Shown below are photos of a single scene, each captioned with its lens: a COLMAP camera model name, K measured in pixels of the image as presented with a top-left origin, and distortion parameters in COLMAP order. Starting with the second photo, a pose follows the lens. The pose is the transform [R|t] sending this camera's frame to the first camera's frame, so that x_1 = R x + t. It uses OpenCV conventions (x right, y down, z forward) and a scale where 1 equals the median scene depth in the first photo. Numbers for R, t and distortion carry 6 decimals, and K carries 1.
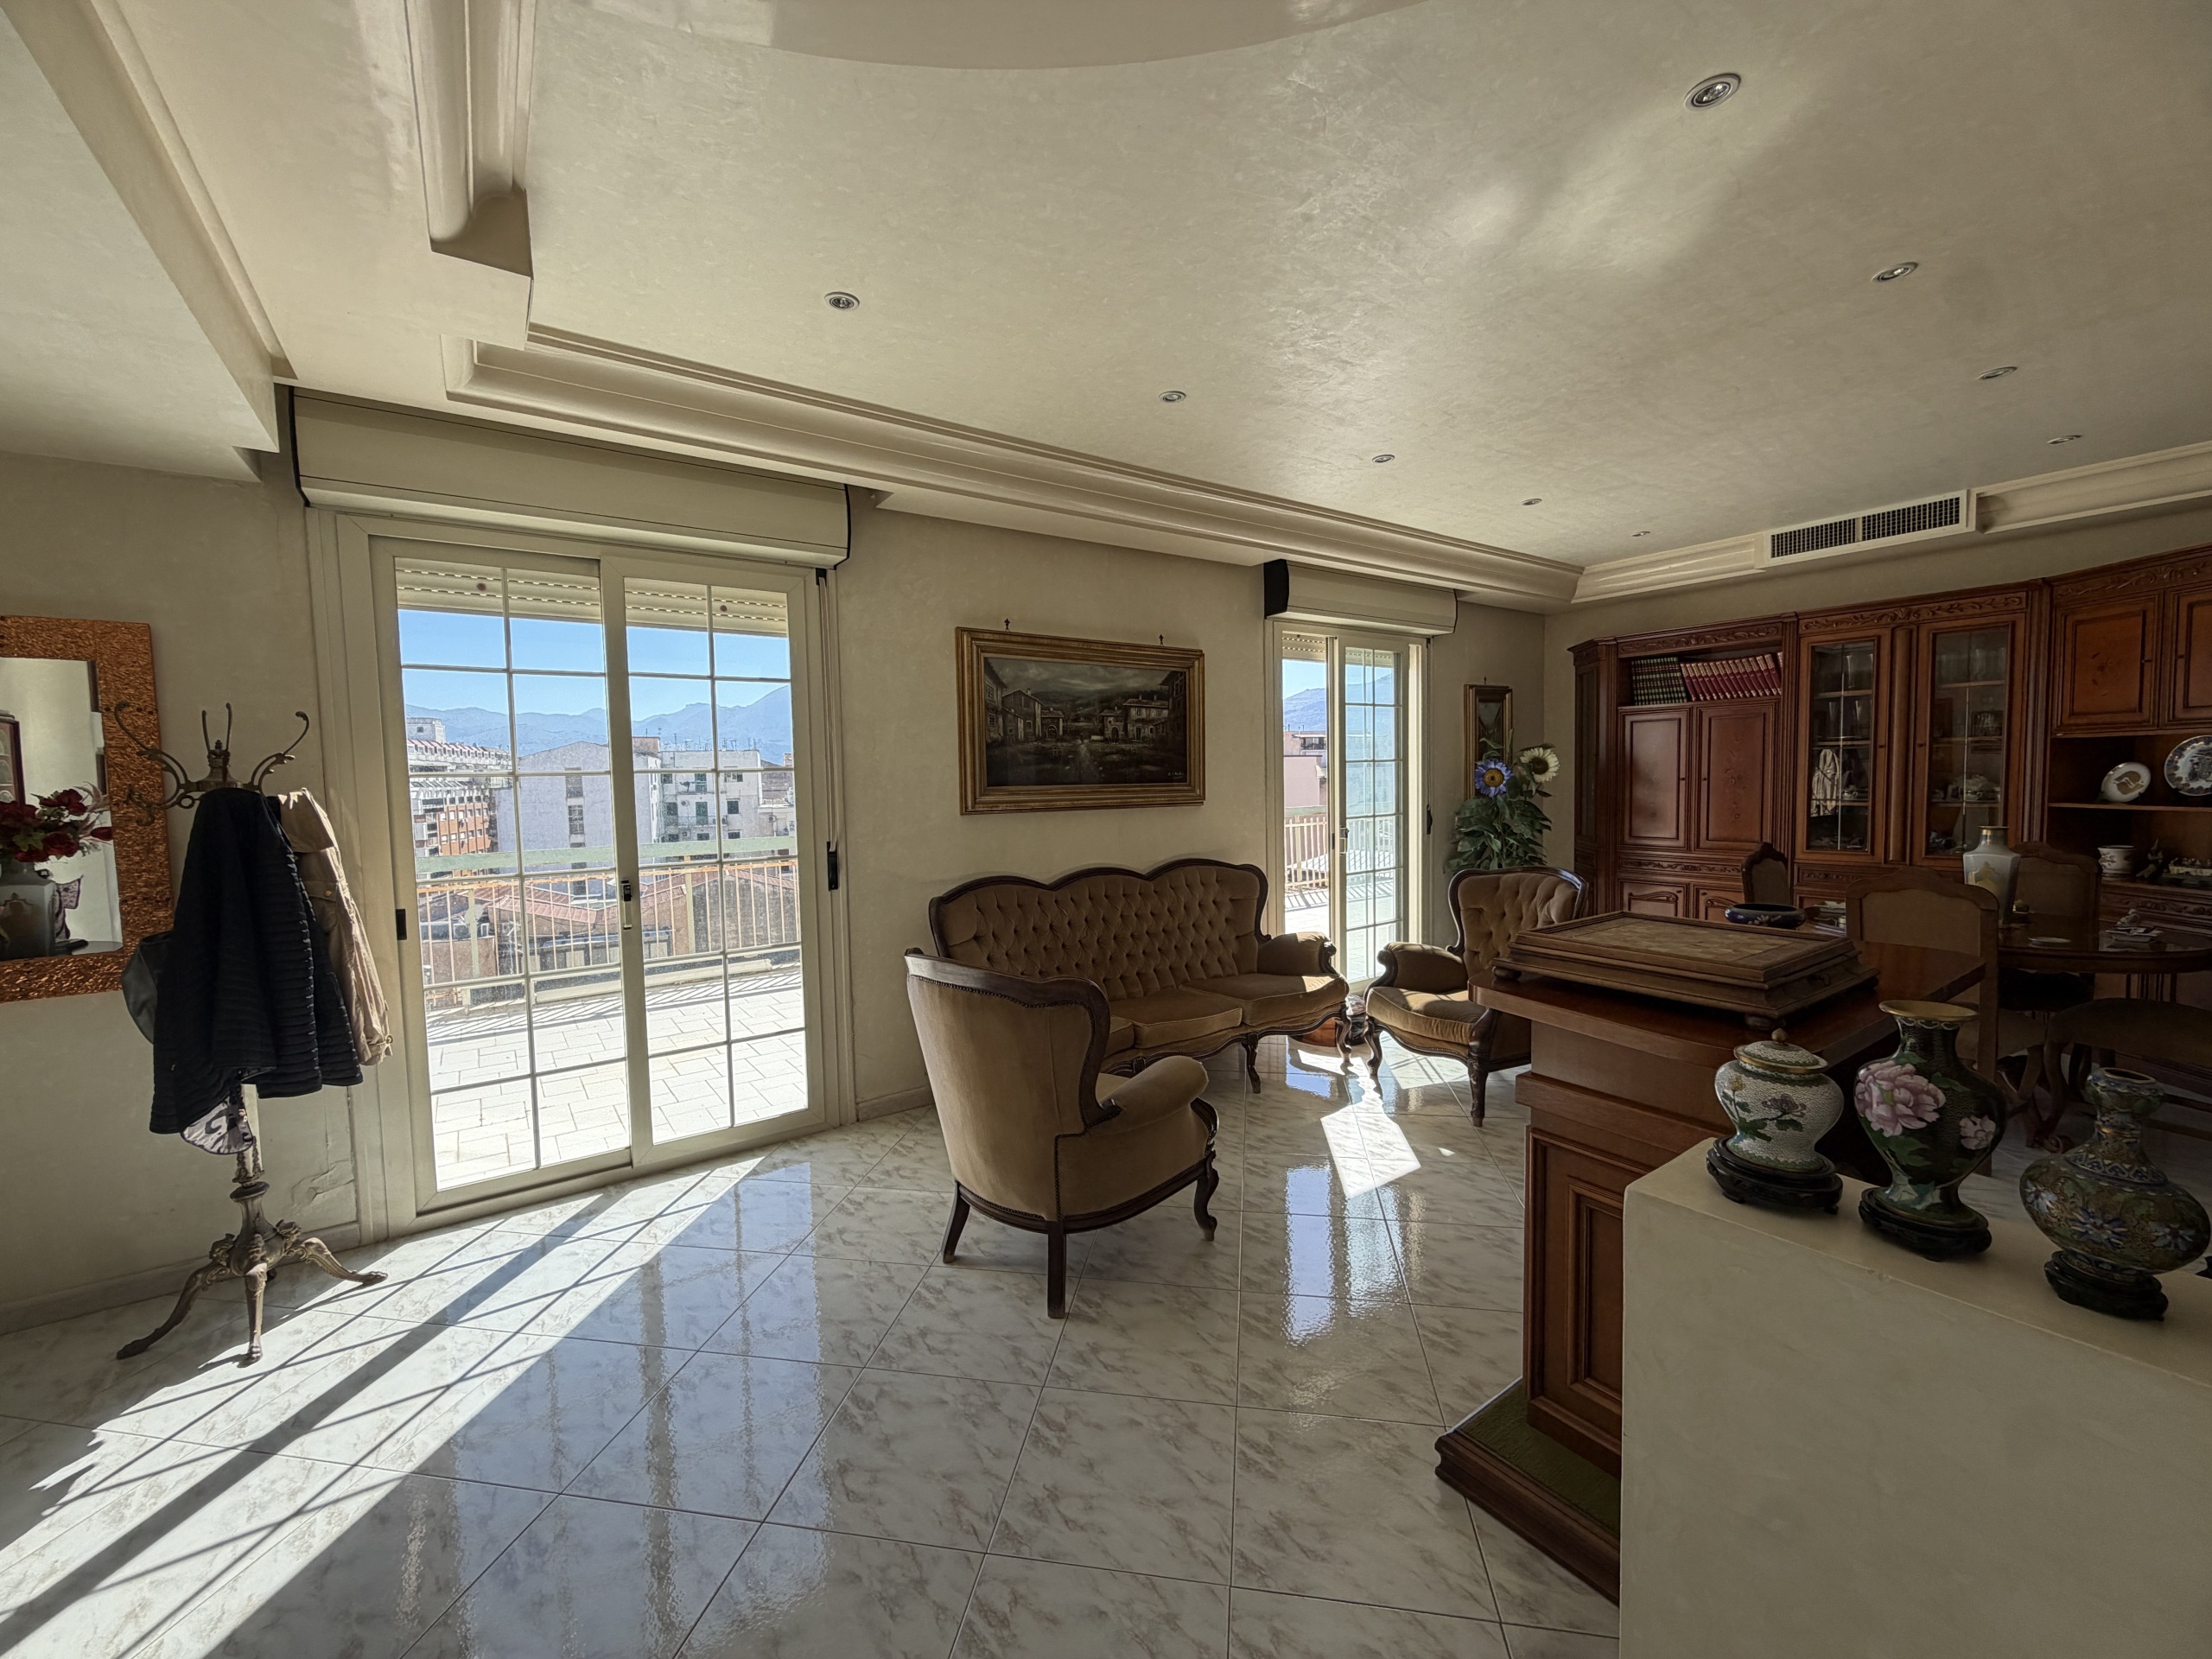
lens RADIAL K [[882.4, 0, 1099.7], [0, 882.4, 824.2], [0, 0, 1]] dist [0.000372, 0.000288]
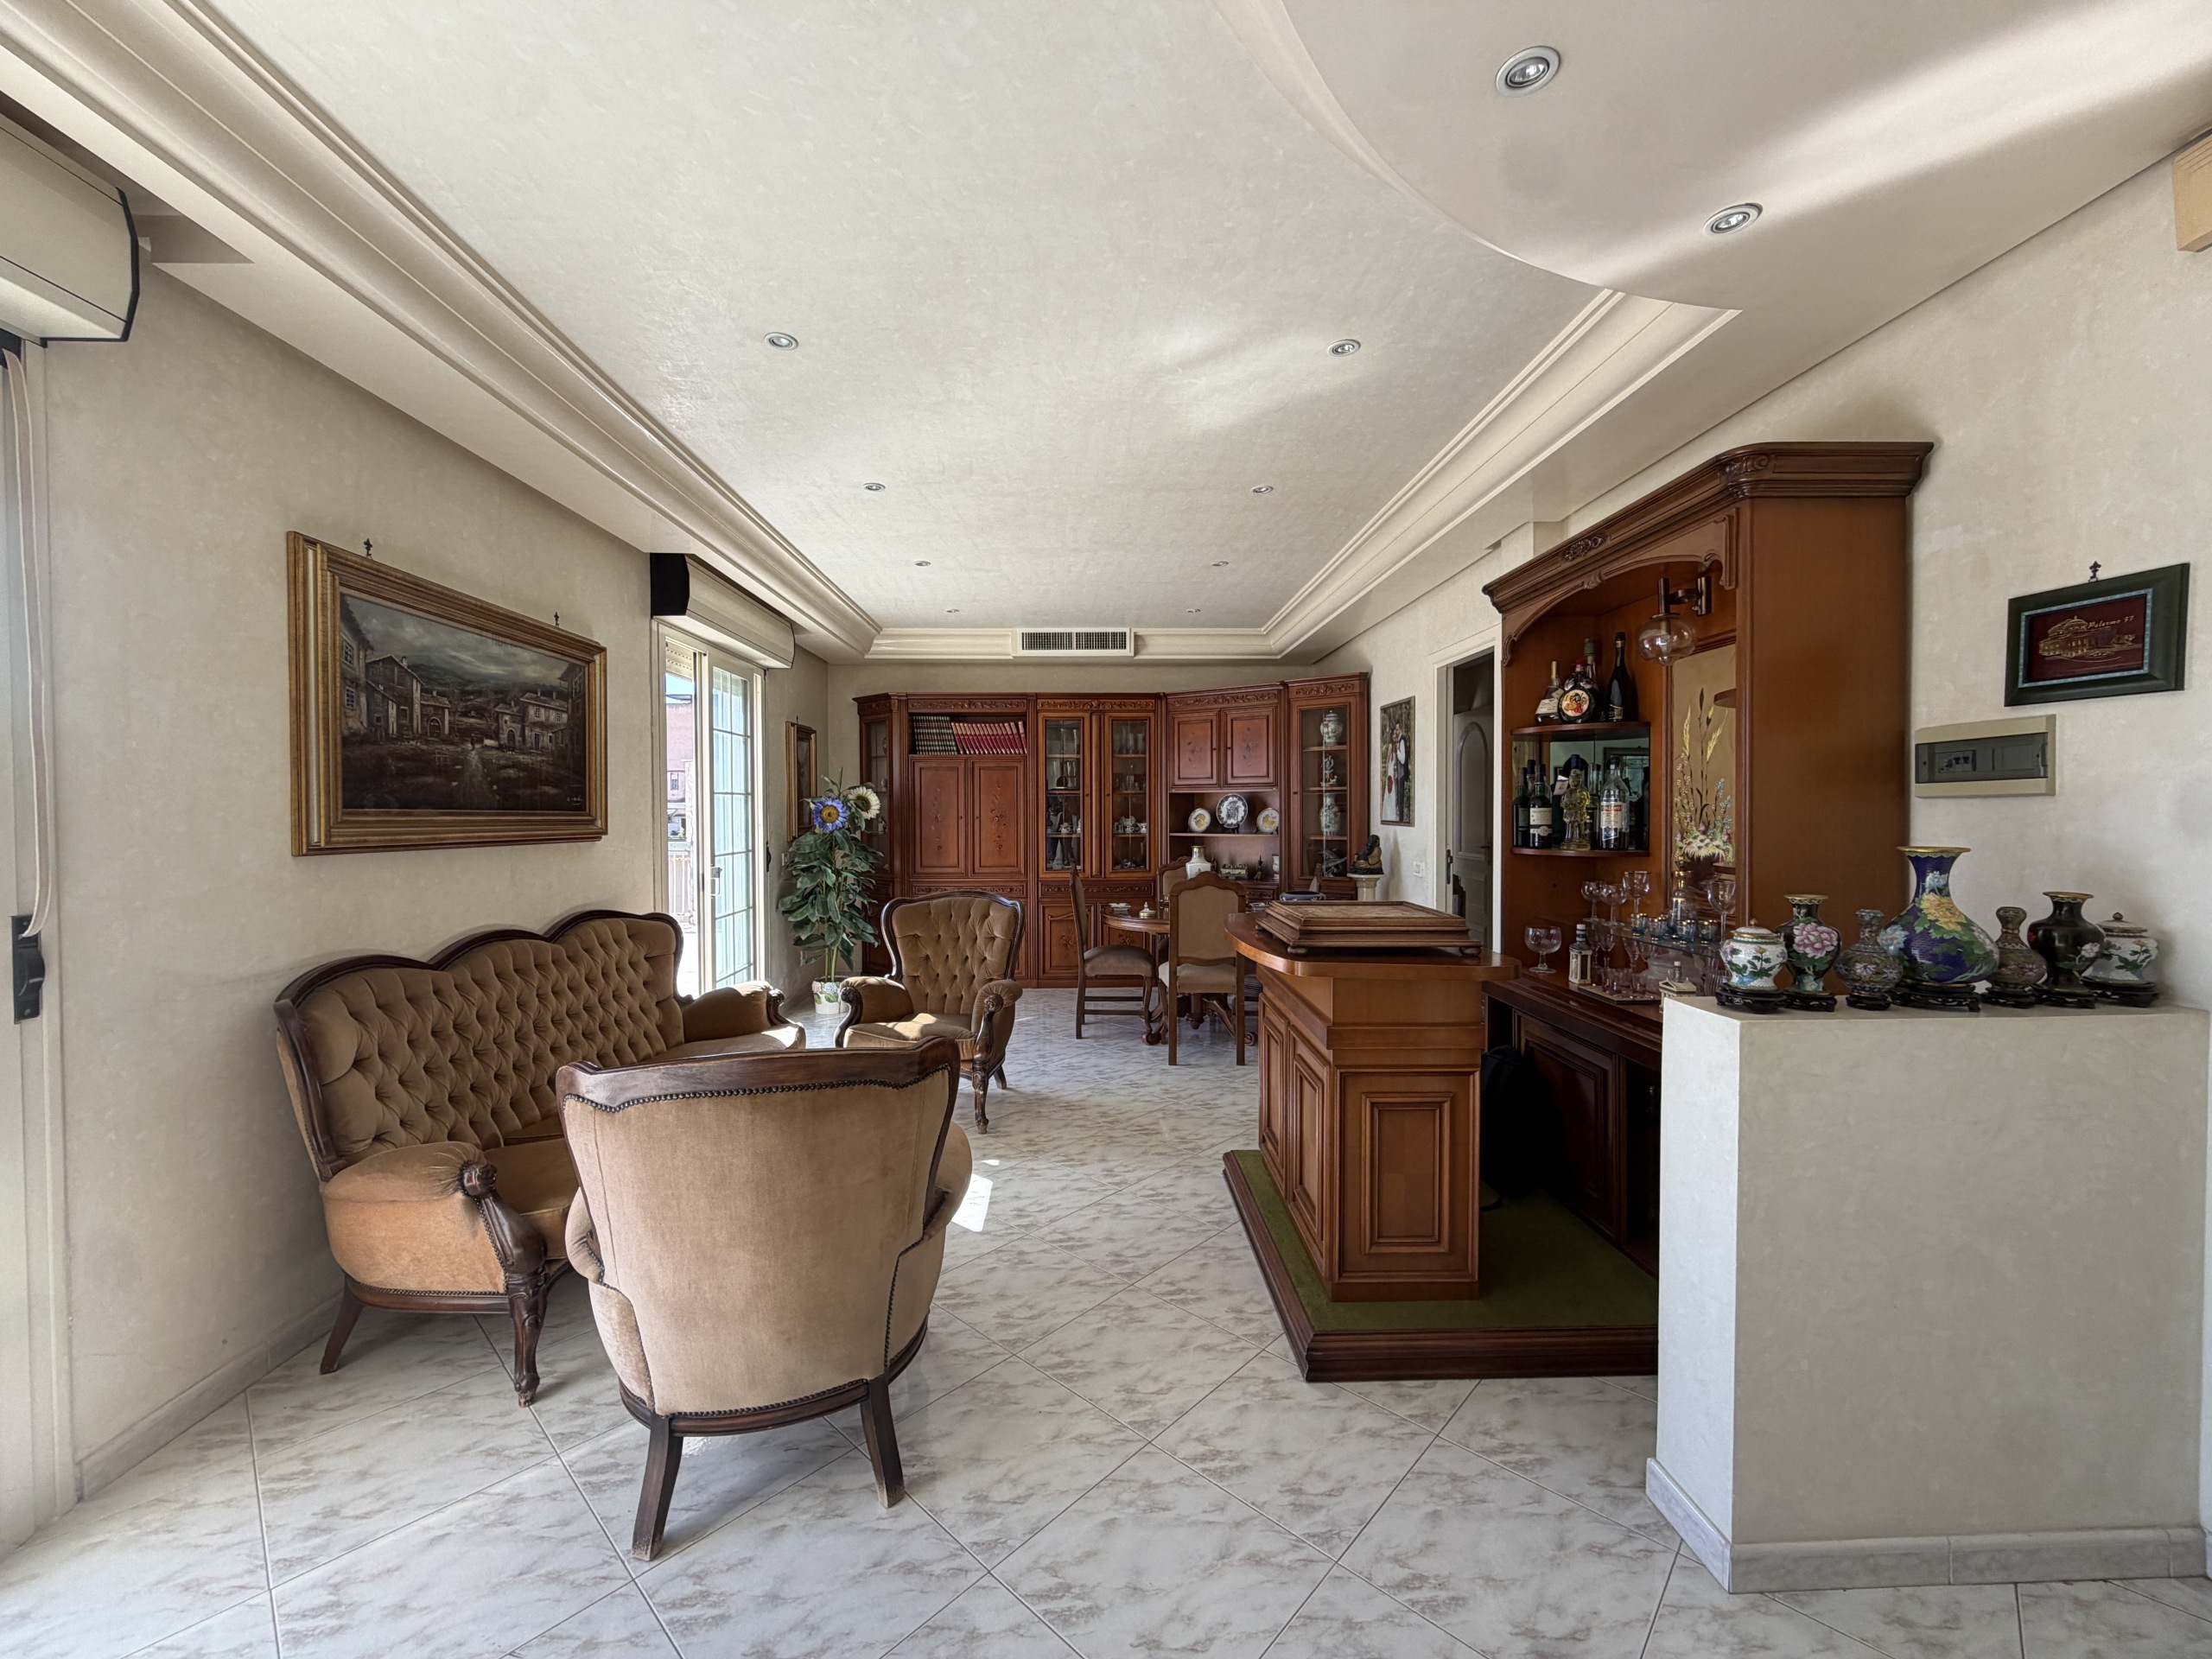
lens RADIAL K [[882.4, 0, 1100.4], [0, 882.4, 826.2], [0, 0, 1]] dist [0.000372, 0.000288]
pose [[0.552605, 0.004275, 0.833432, -0.322987], [0.038872, 0.998766, -0.030897, 0.007651], [-0.832536, 0.049471, 0.551757, 0.228185]]
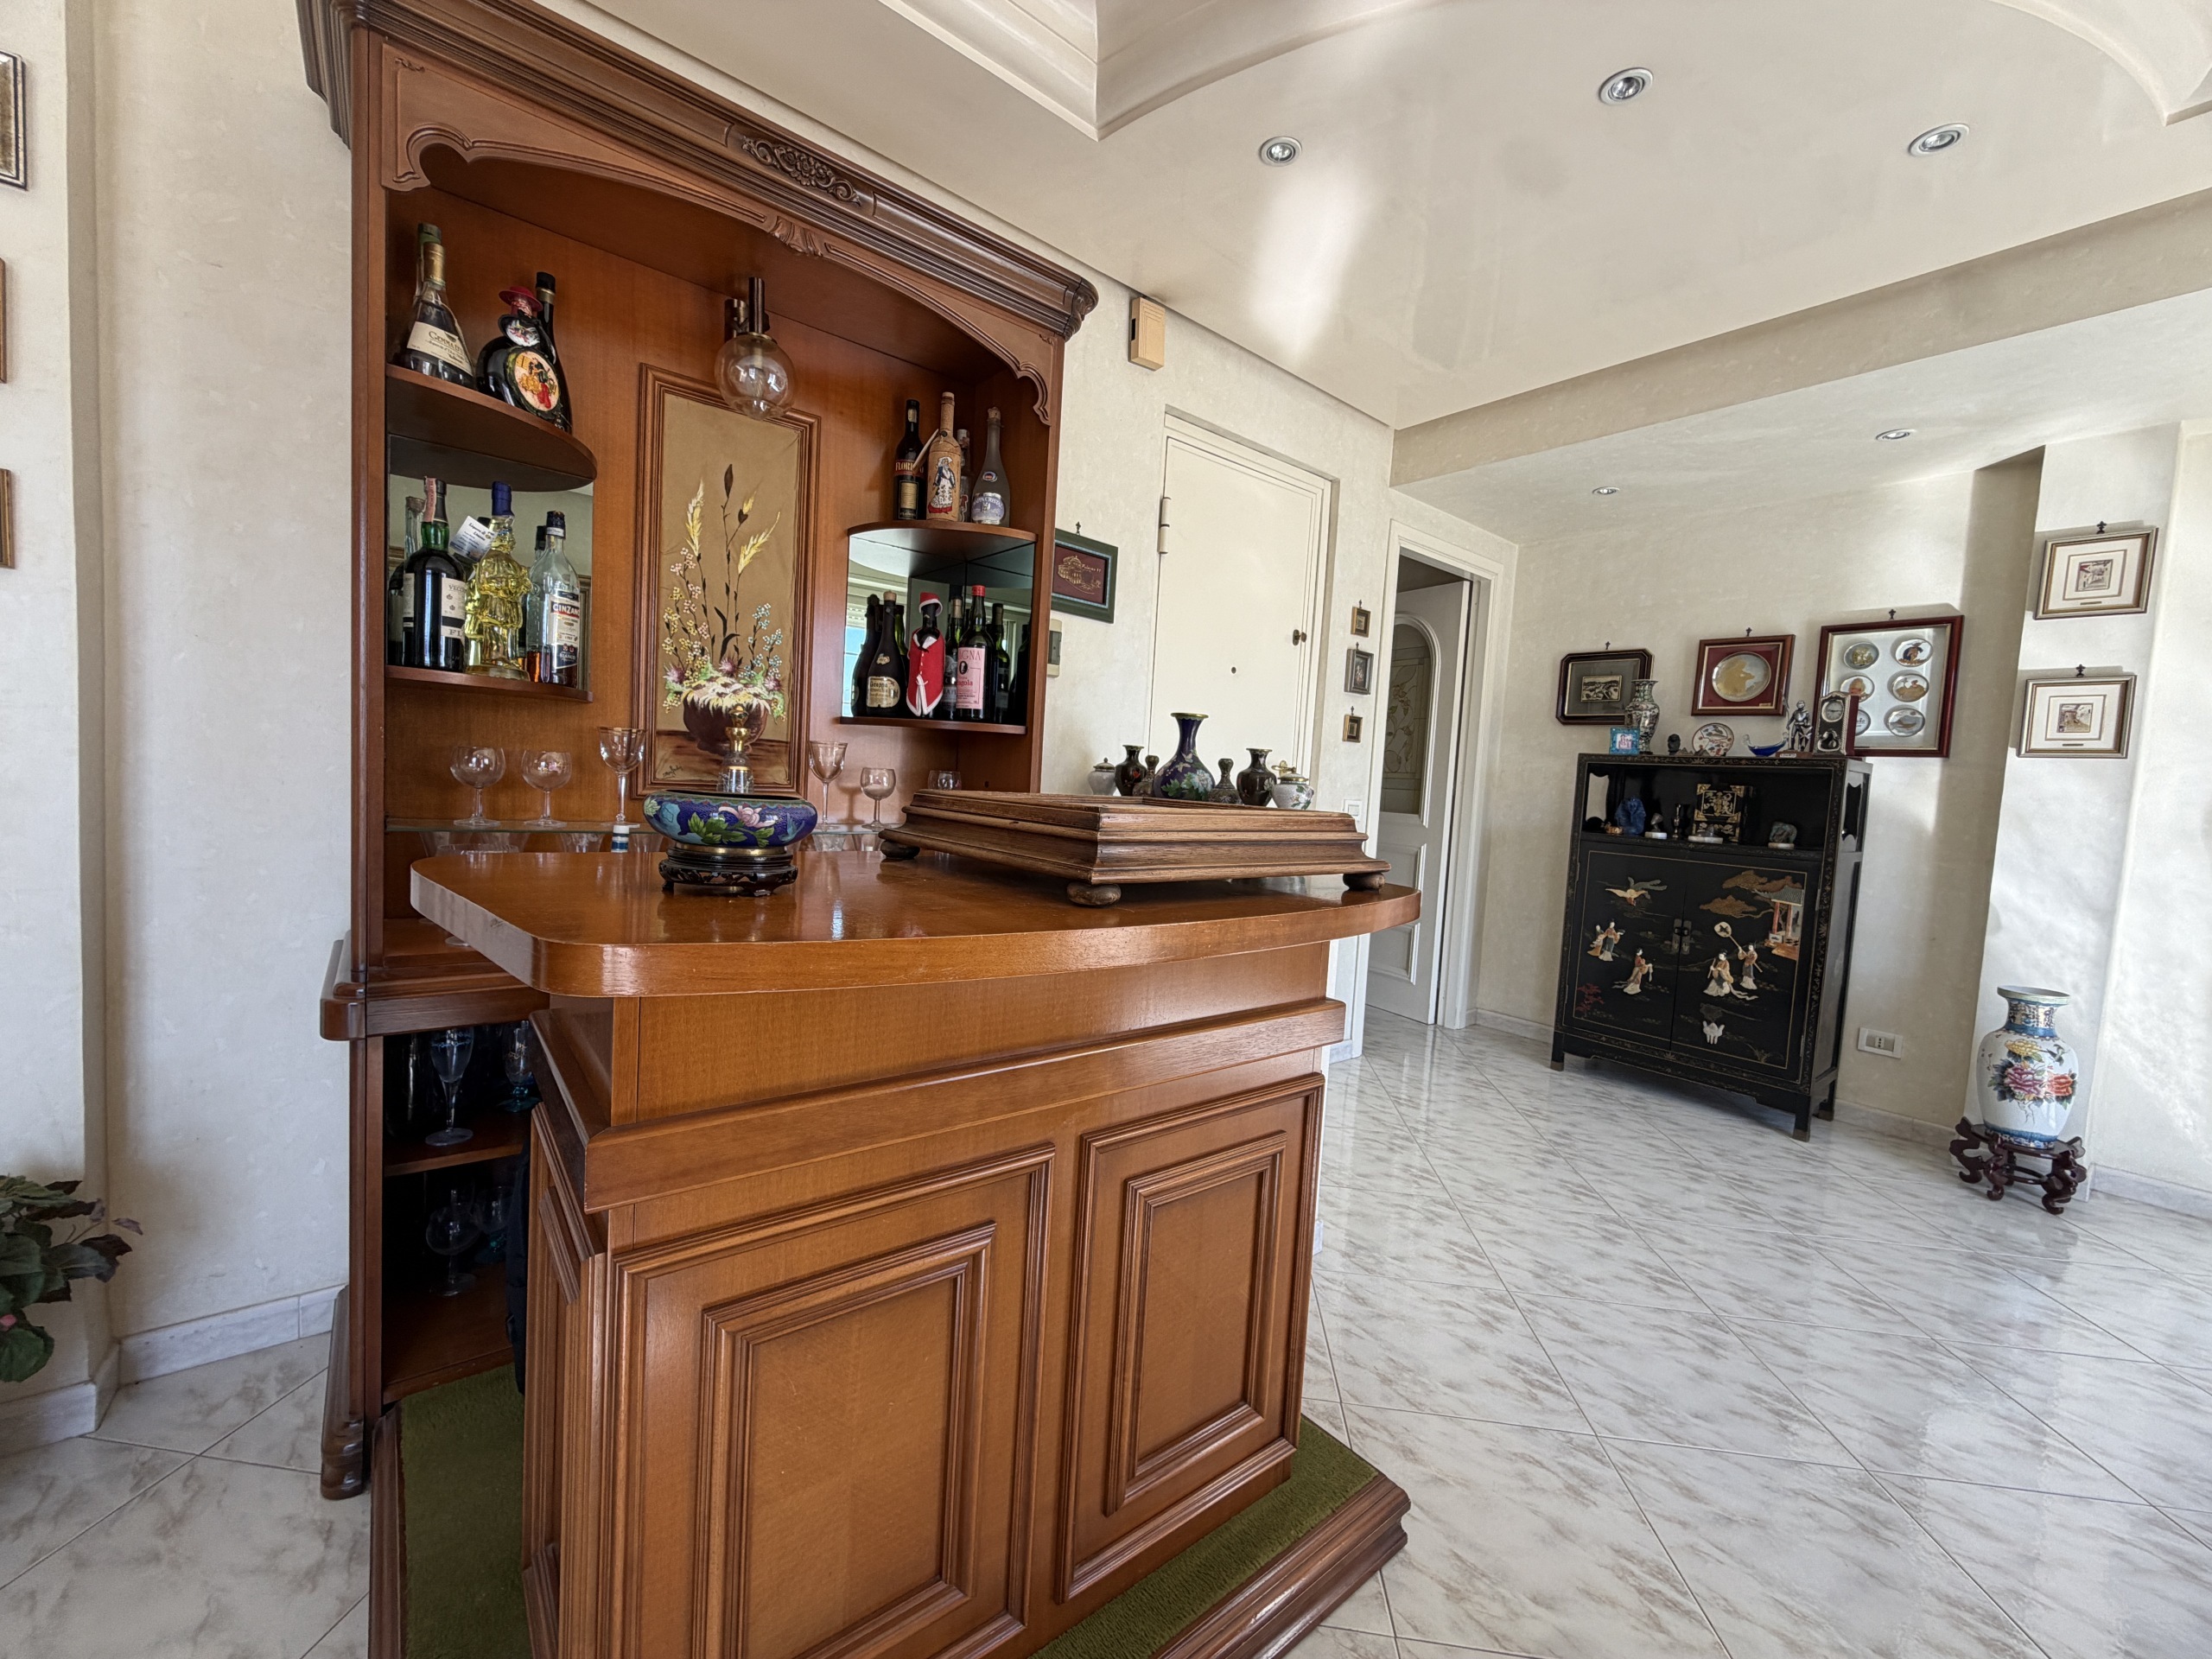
lens RADIAL K [[882.4, 0, 1113.6], [0, 882.4, 820.5], [0, 0, 1]] dist [0.000372, 0.000288]
pose [[-0.996728, -0.037184, -0.071765, 0.299585], [-0.045266, 0.992392, 0.114493, 0.023873], [0.066961, 0.117367, -0.990829, 0.700544]]
